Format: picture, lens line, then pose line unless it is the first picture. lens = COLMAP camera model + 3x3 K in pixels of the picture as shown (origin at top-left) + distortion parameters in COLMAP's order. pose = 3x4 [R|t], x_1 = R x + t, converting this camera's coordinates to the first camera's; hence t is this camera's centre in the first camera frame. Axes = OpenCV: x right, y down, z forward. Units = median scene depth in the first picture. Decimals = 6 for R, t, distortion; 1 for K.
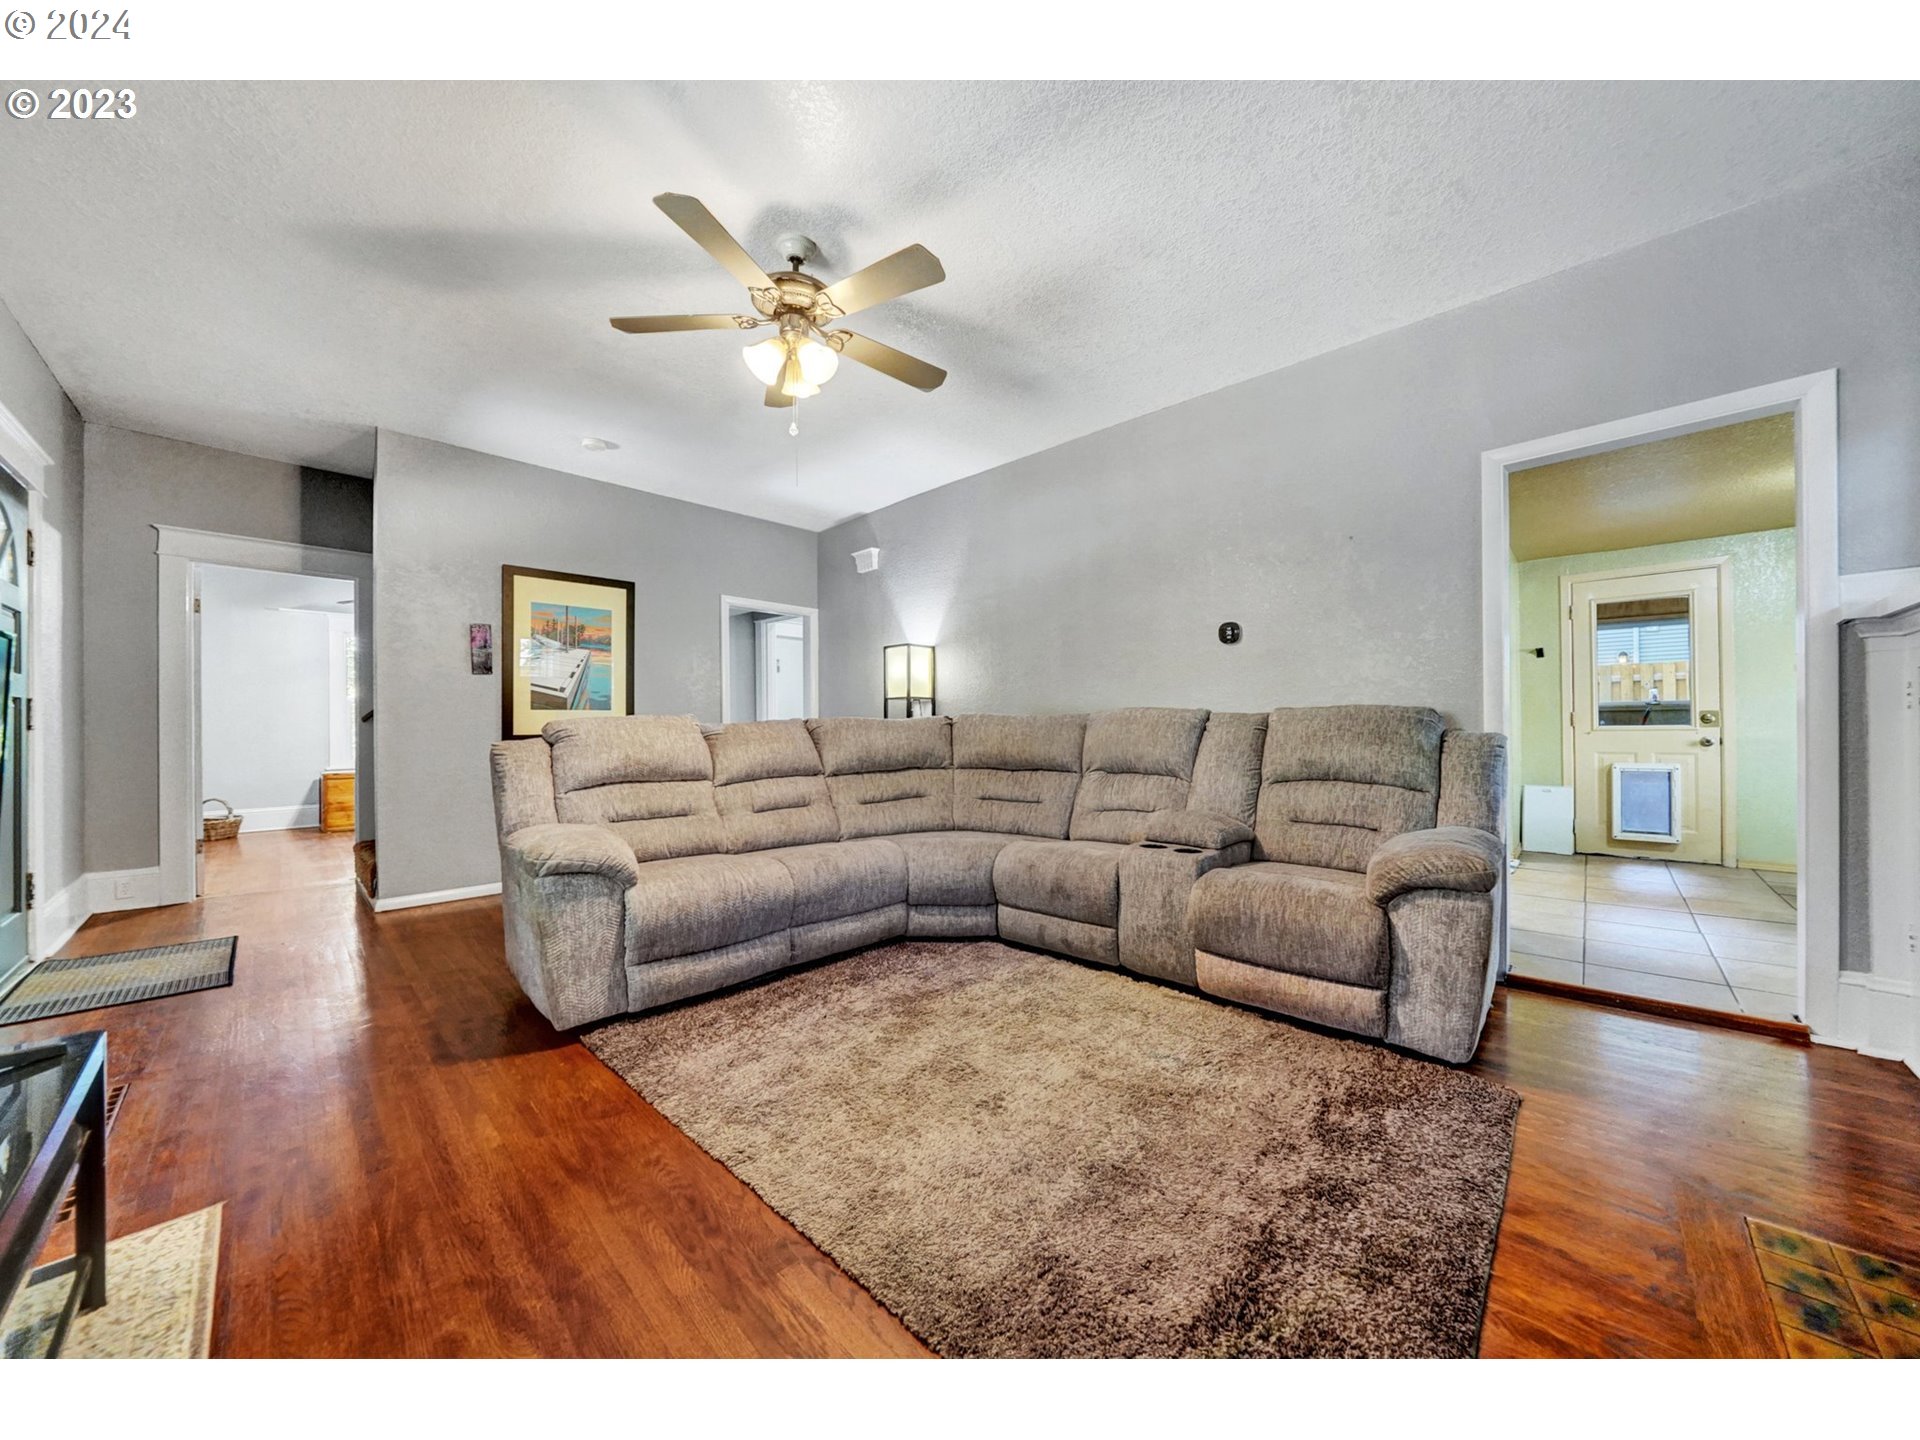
lens RADIAL K [[686.8, 0, 984.7], [0, 686.8, 723.5], [0, 0, 1]] dist [-0.012599, -0.000240]
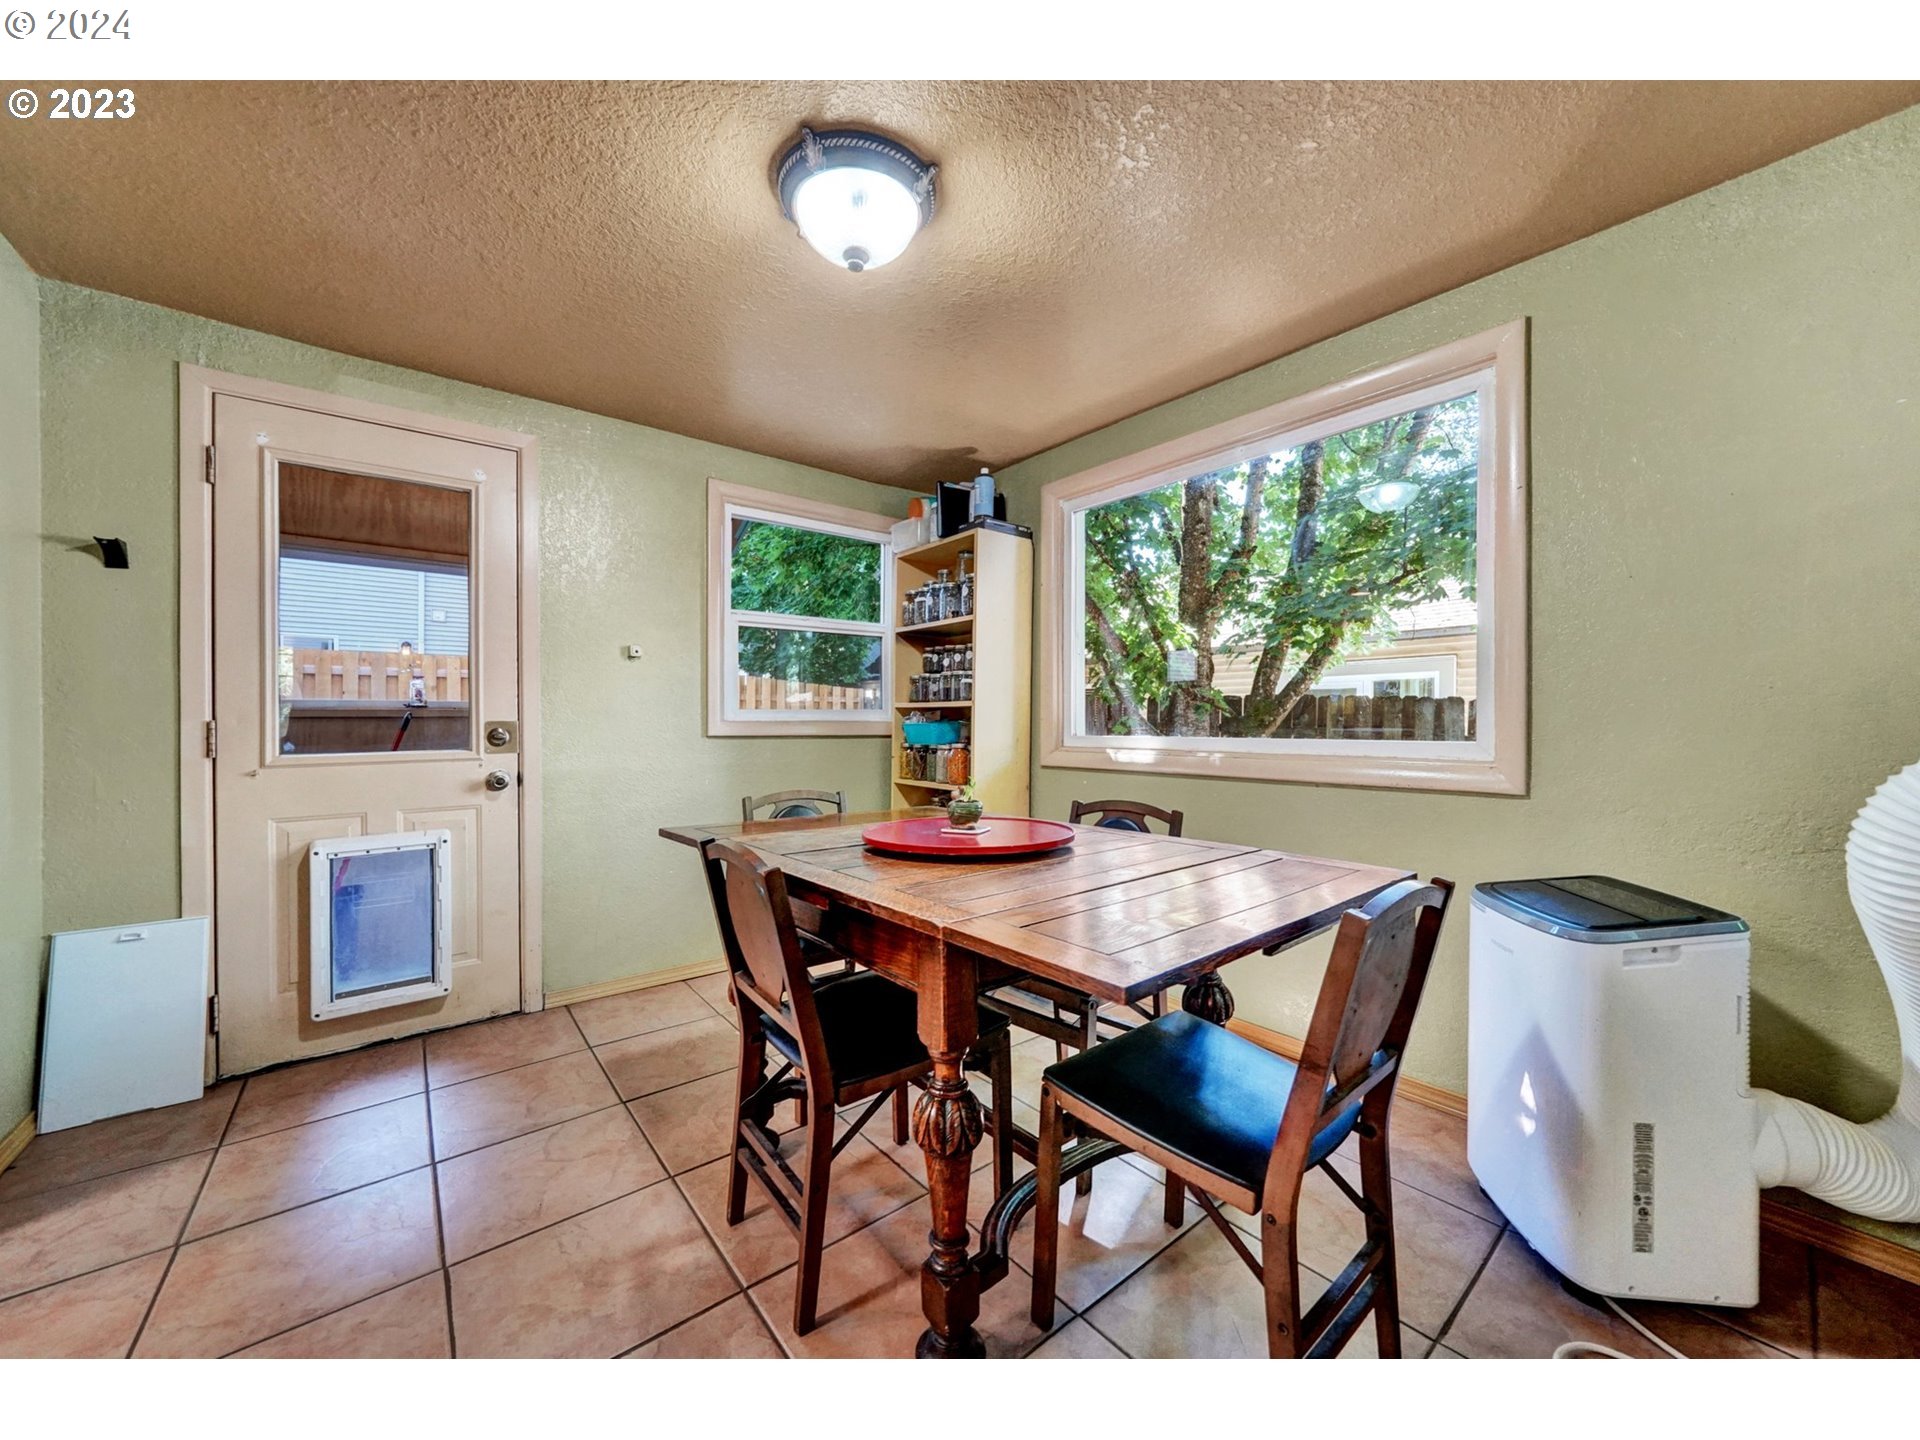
lens RADIAL K [[686.8, 0, 959.5], [0, 686.8, 726.4], [0, 0, 1]] dist [-0.012599, -0.000240]
pose [[0.153899, 0.002556, 0.988083, 0.576150], [-0.004588, 0.999988, -0.001872, -0.015727], [-0.988076, -0.004246, 0.153908, 0.542190]]
